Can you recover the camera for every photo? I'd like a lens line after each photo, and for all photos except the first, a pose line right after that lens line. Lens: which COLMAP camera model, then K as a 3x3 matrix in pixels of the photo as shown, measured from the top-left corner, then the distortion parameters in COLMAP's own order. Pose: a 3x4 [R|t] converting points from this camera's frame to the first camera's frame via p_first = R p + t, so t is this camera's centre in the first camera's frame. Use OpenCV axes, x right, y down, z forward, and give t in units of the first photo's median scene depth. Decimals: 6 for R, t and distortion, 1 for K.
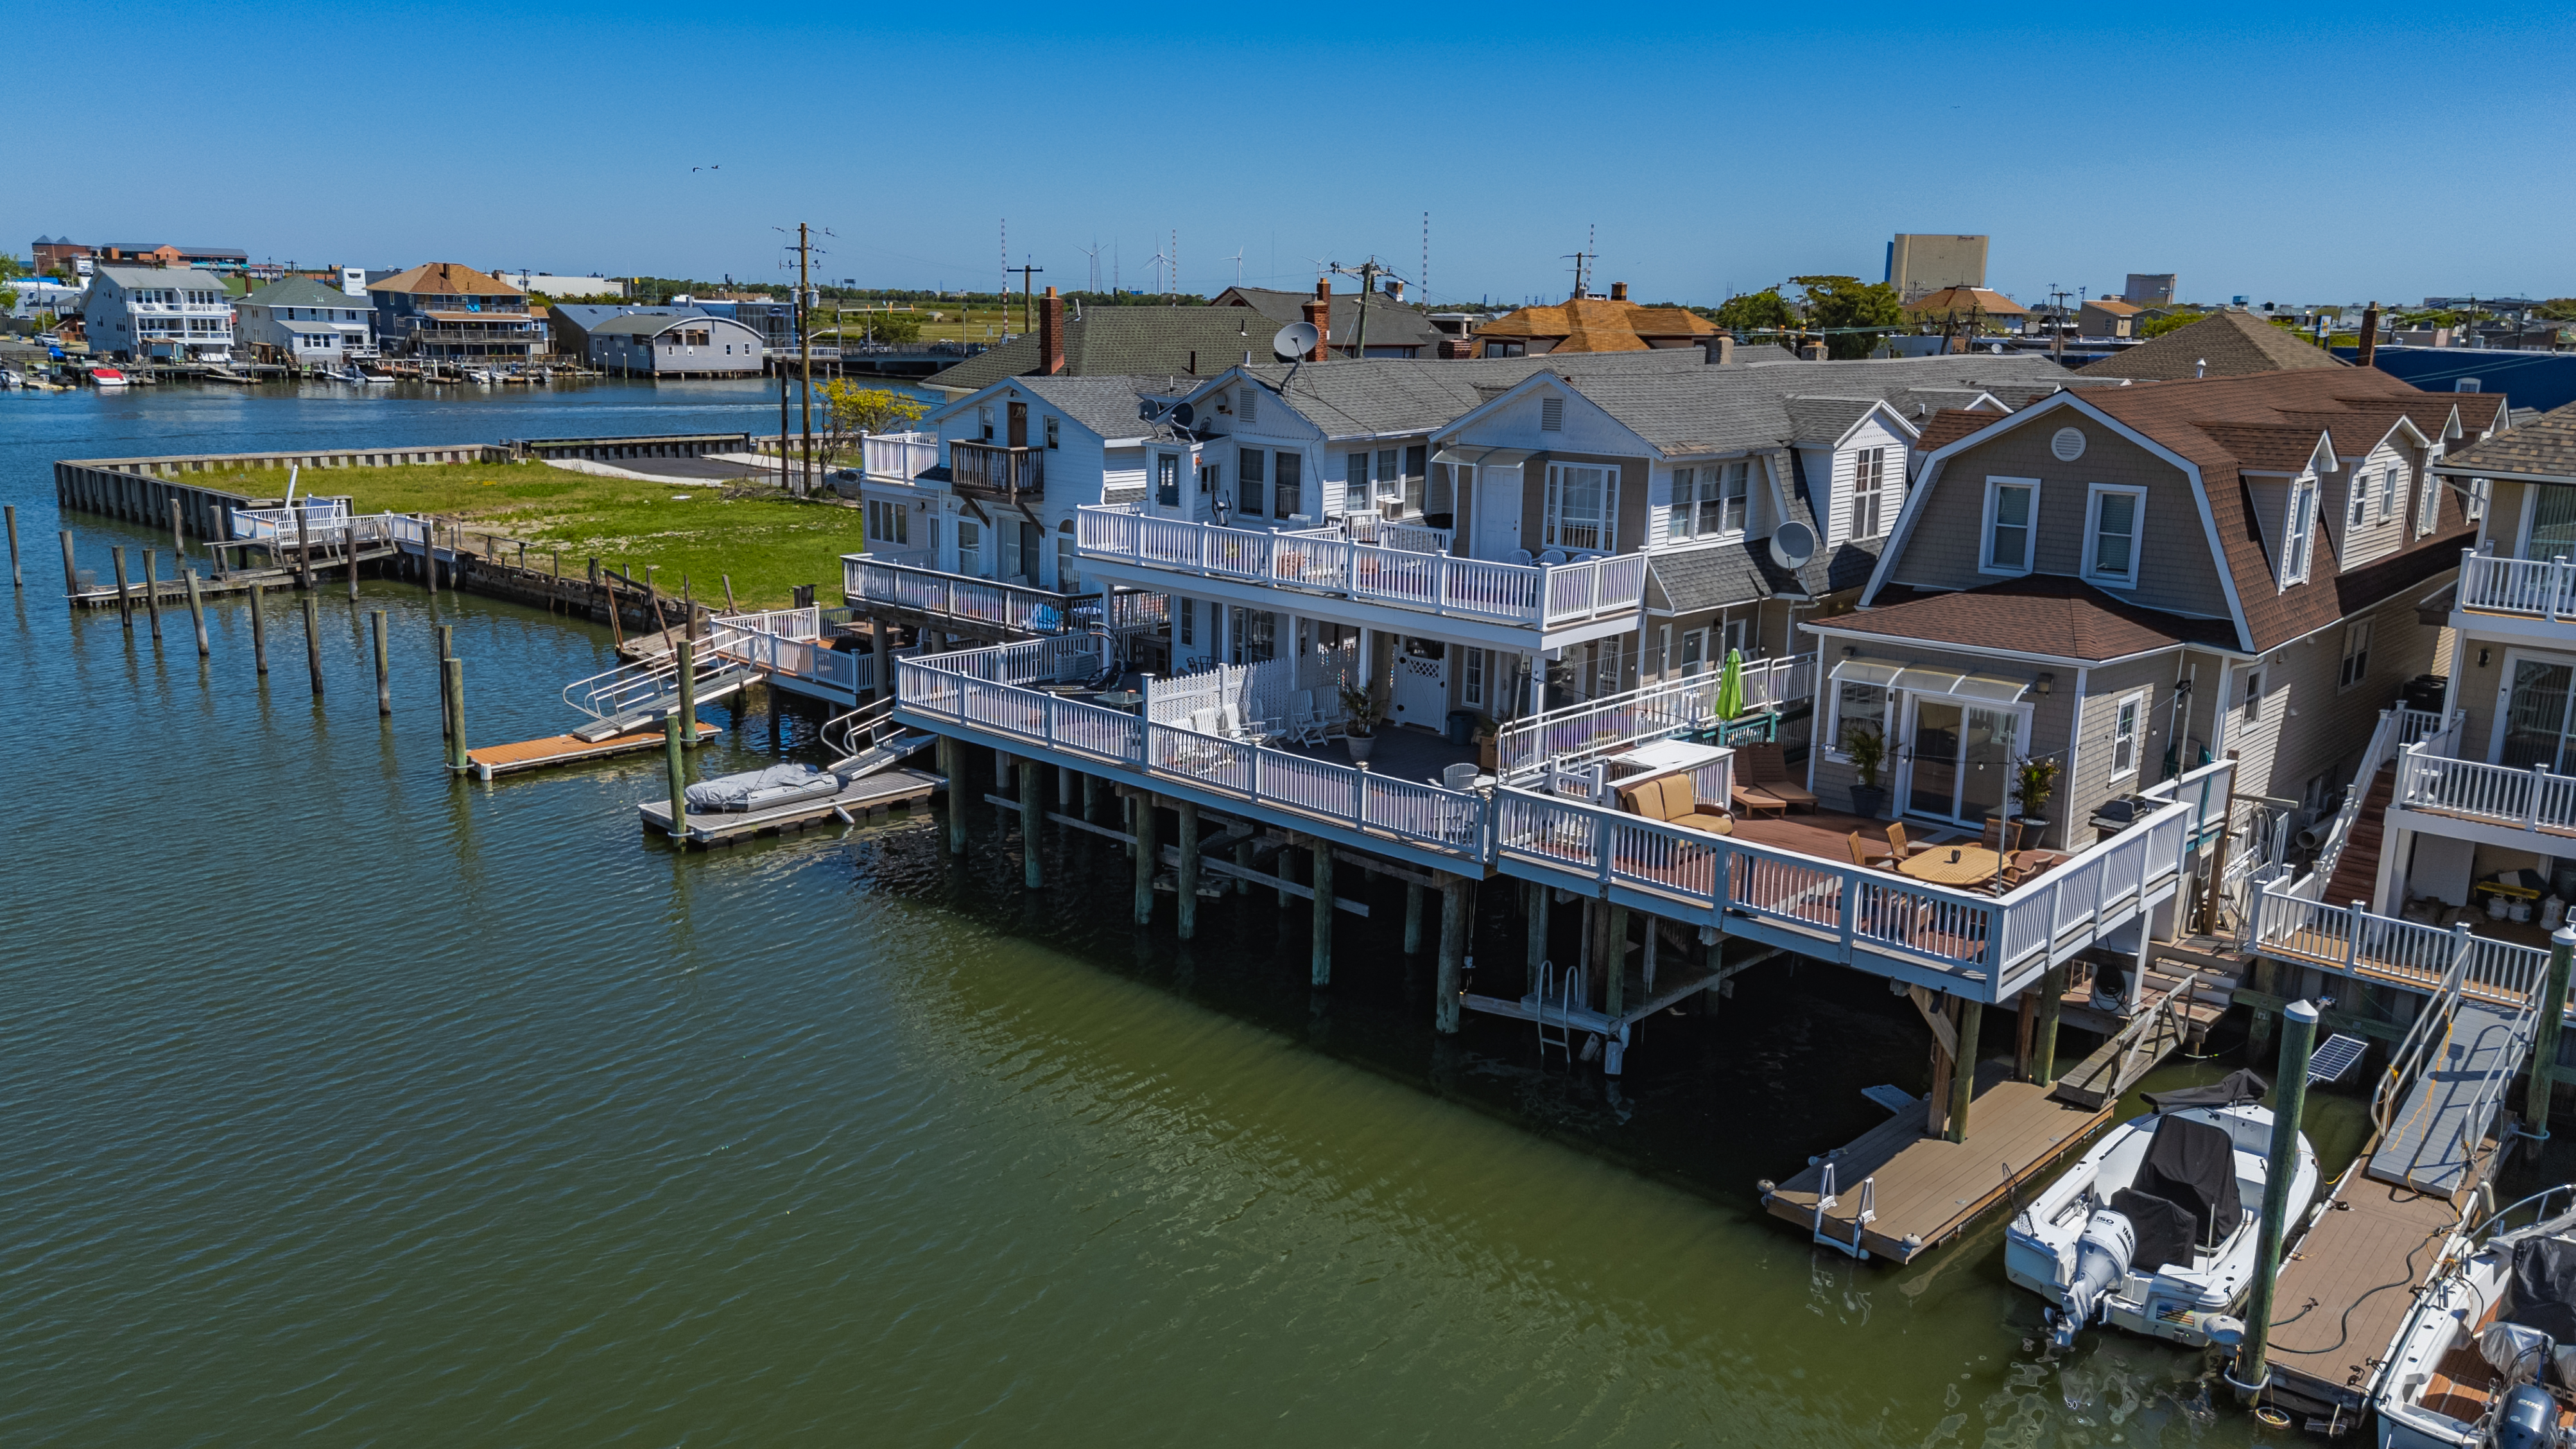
lens RADIAL K [[1900.1, 0, 1282.3], [0, 1900.1, 727.6], [0, 0, 1]] dist [0.088397, -0.090840]
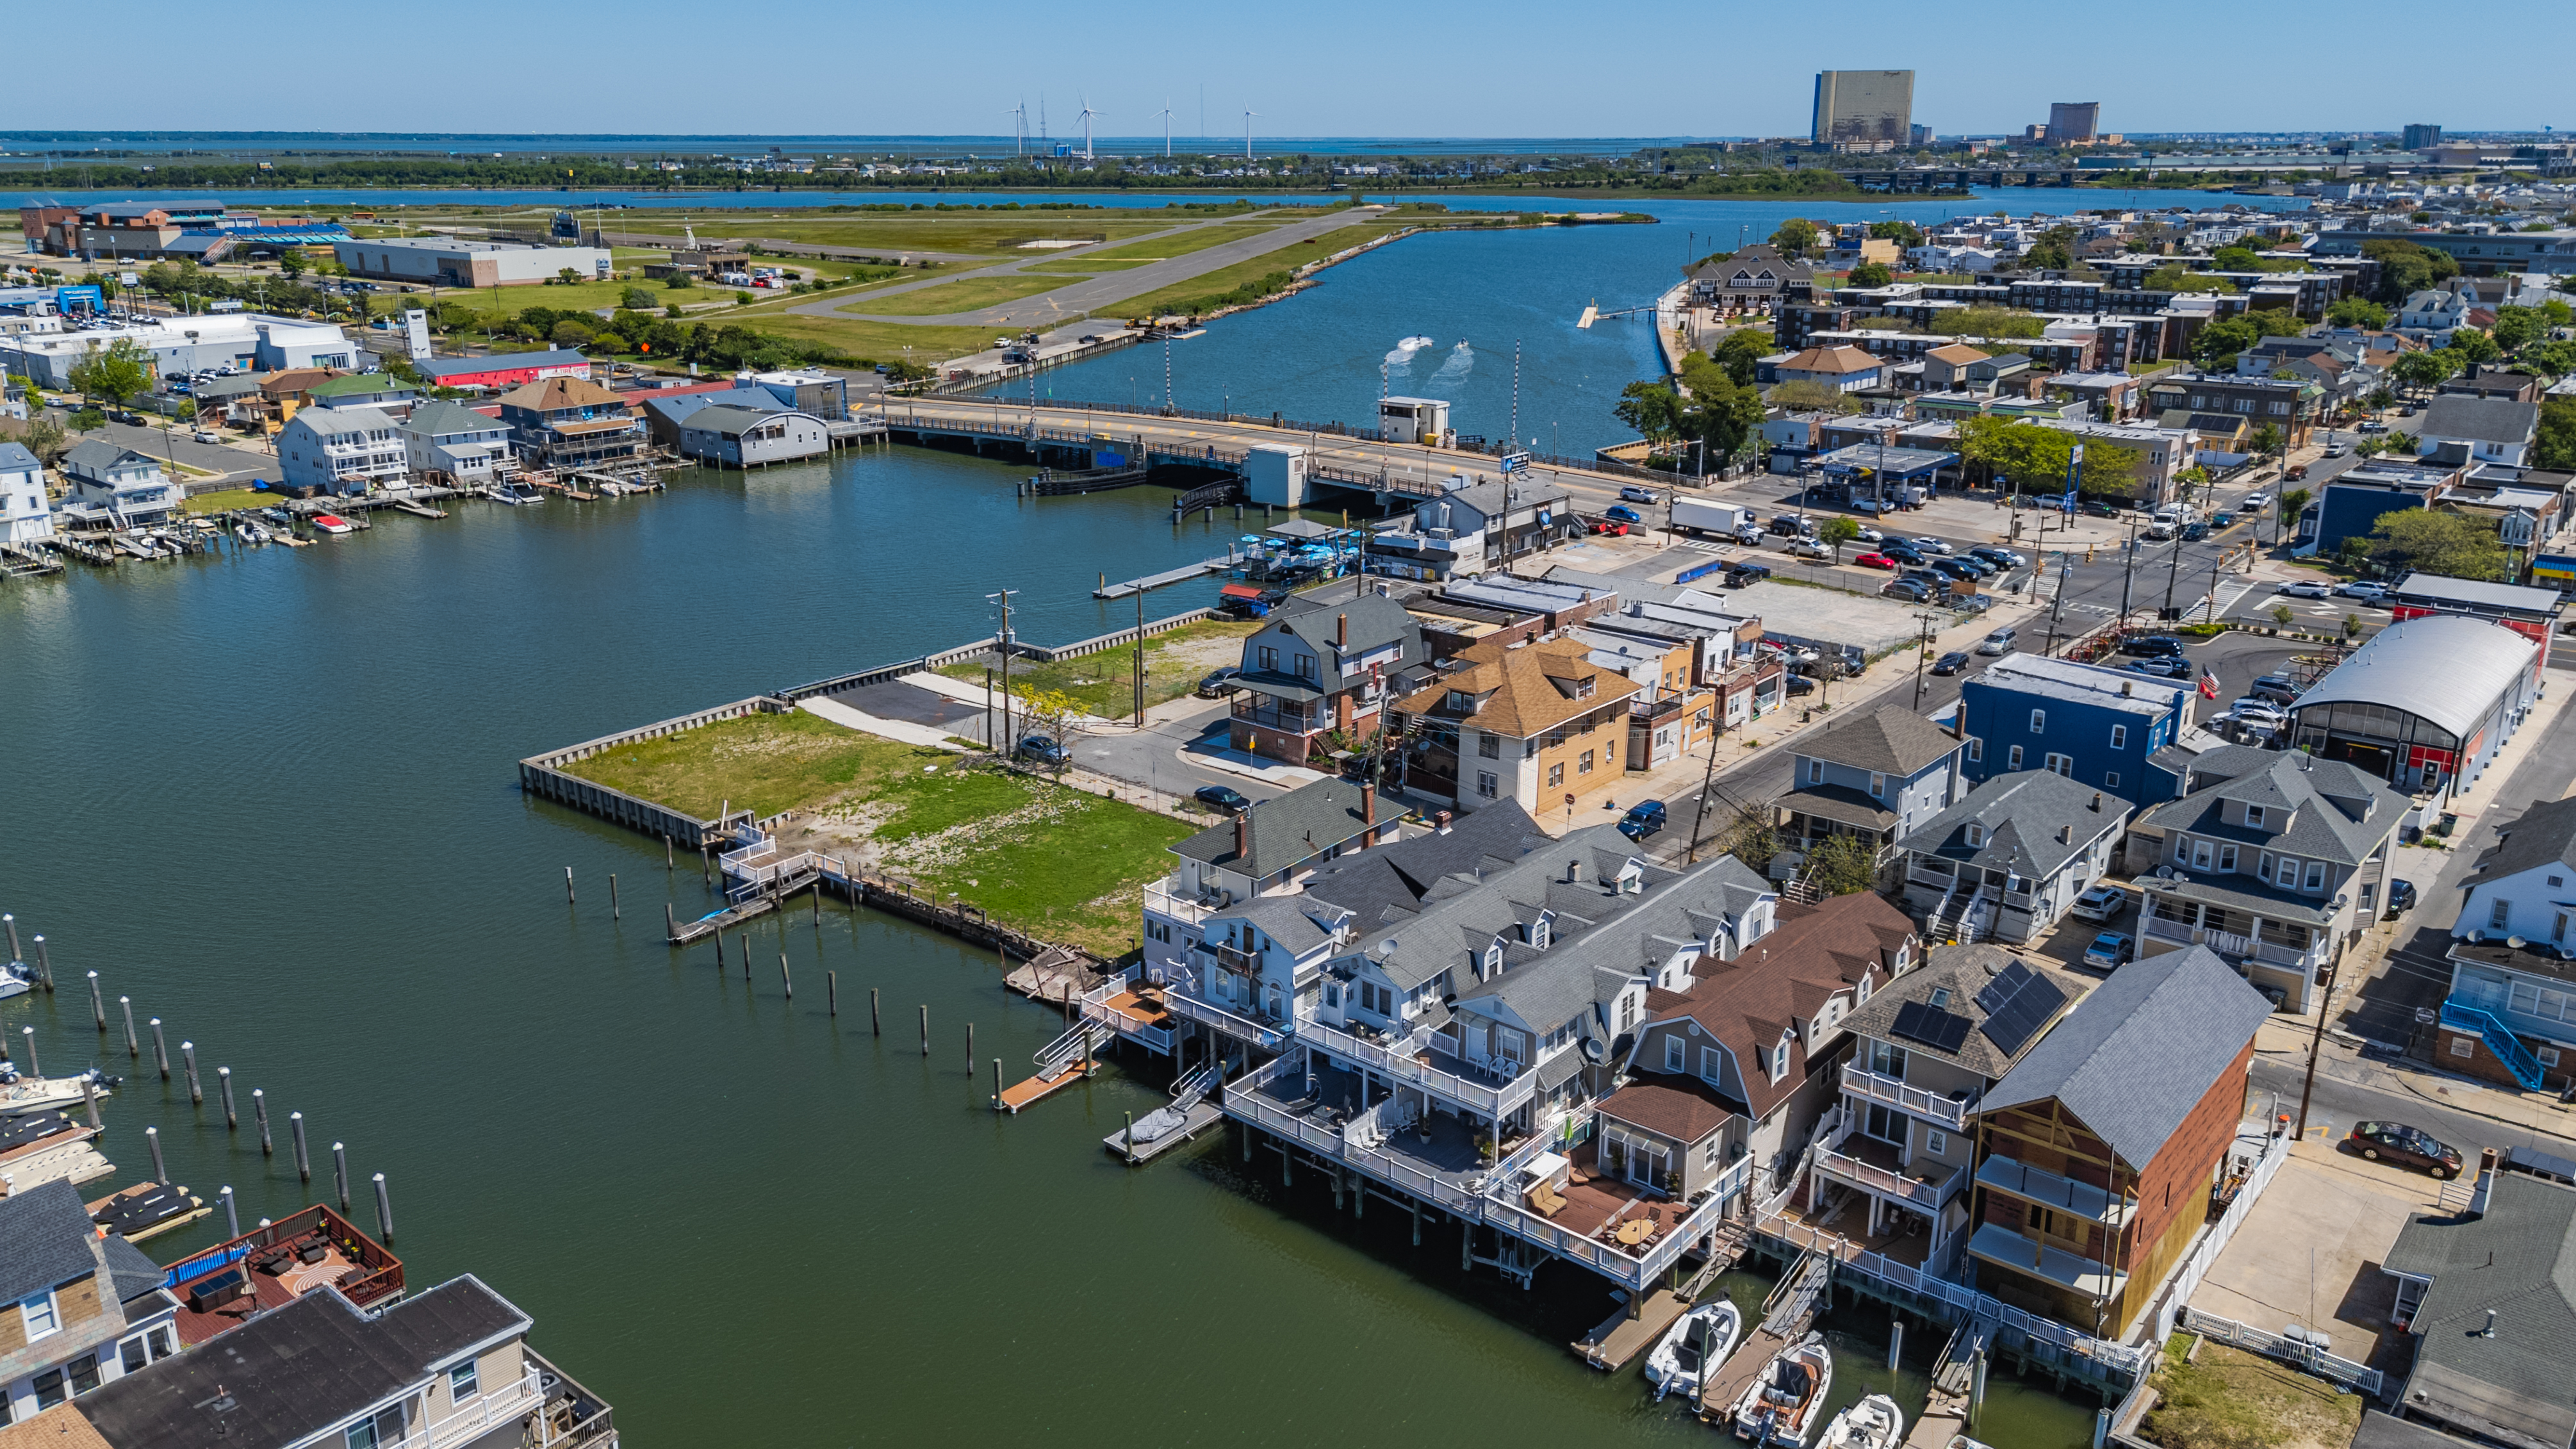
lens RADIAL K [[1914.0, 0, 1279.1], [0, 1914.0, 708.1], [0, 0, 1]] dist [0.097978, -0.117121]
pose [[0.999030, -0.034071, 0.027883, -0.205902], [0.031881, 0.996635, 0.075519, -0.763146], [-0.030363, -0.074556, 0.996754, -1.499091]]
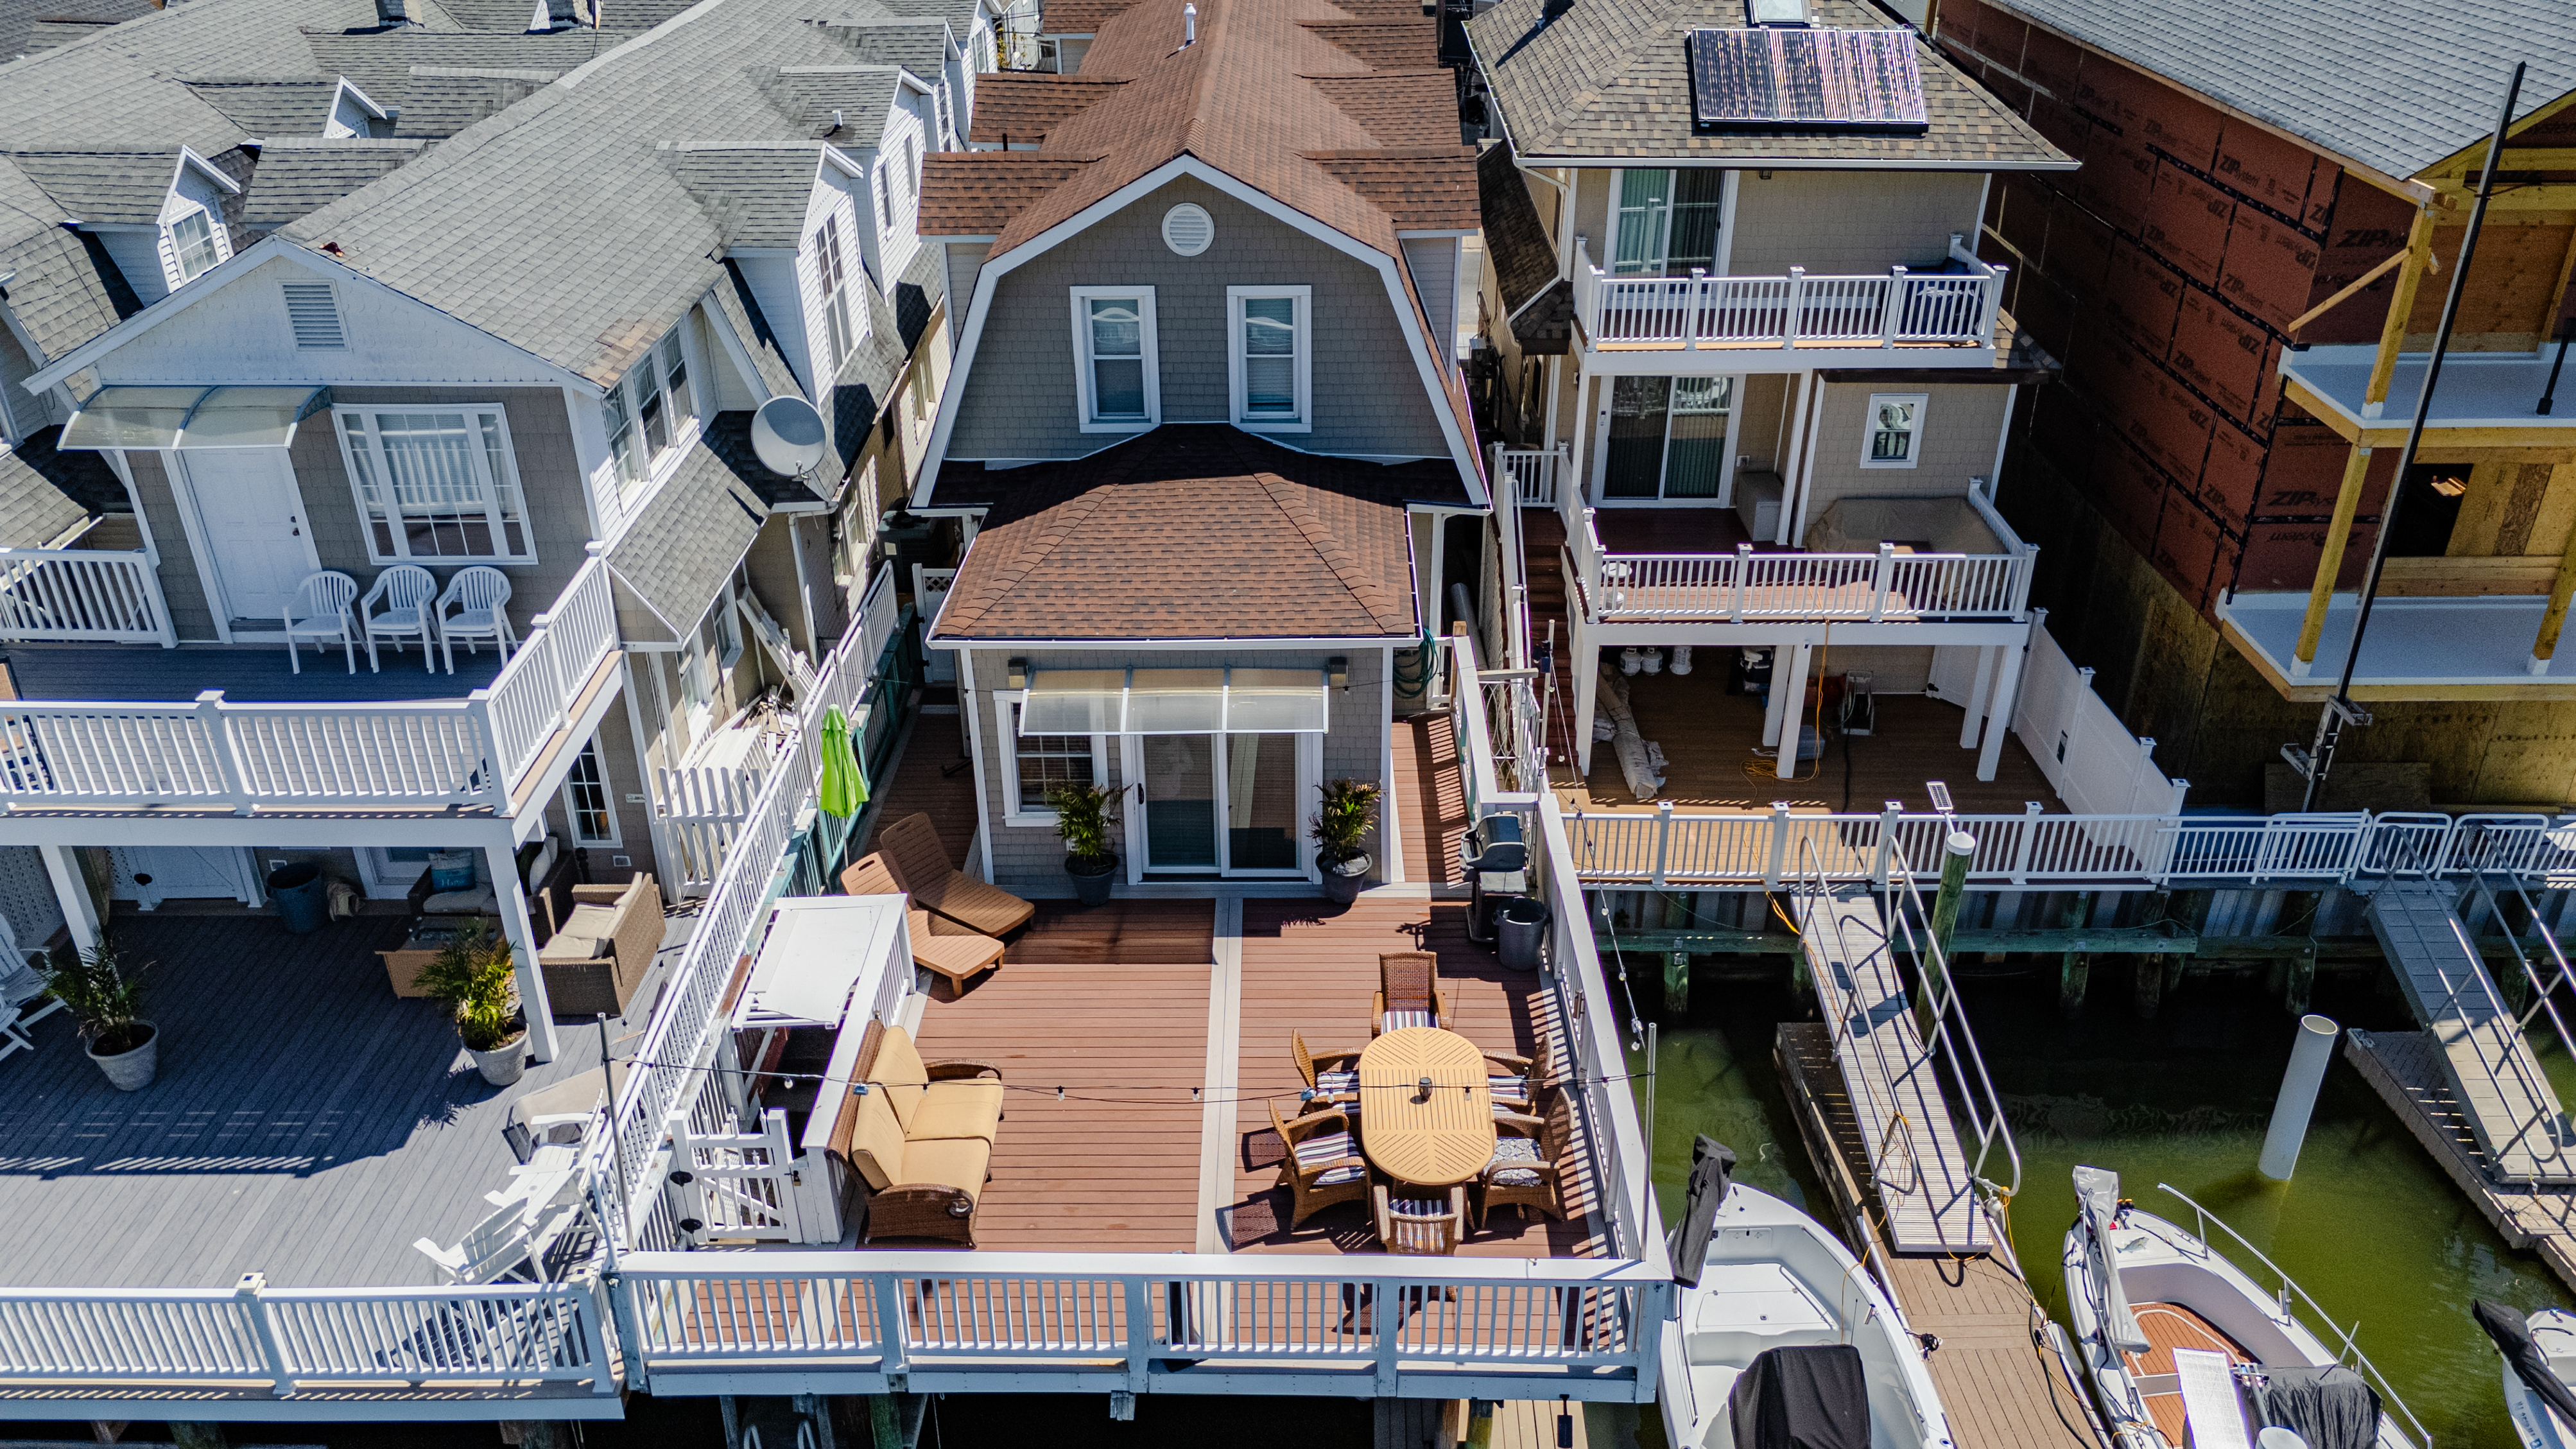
lens RADIAL K [[1900.1, 0, 1282.3], [0, 1900.1, 727.6], [0, 0, 1]] dist [0.088397, -0.090840]
pose [[0.743447, -0.339768, 0.576059, 0.002956], [0.165976, 0.928126, 0.333218, -0.191125], [-0.647872, -0.152118, 0.746406, 0.448507]]
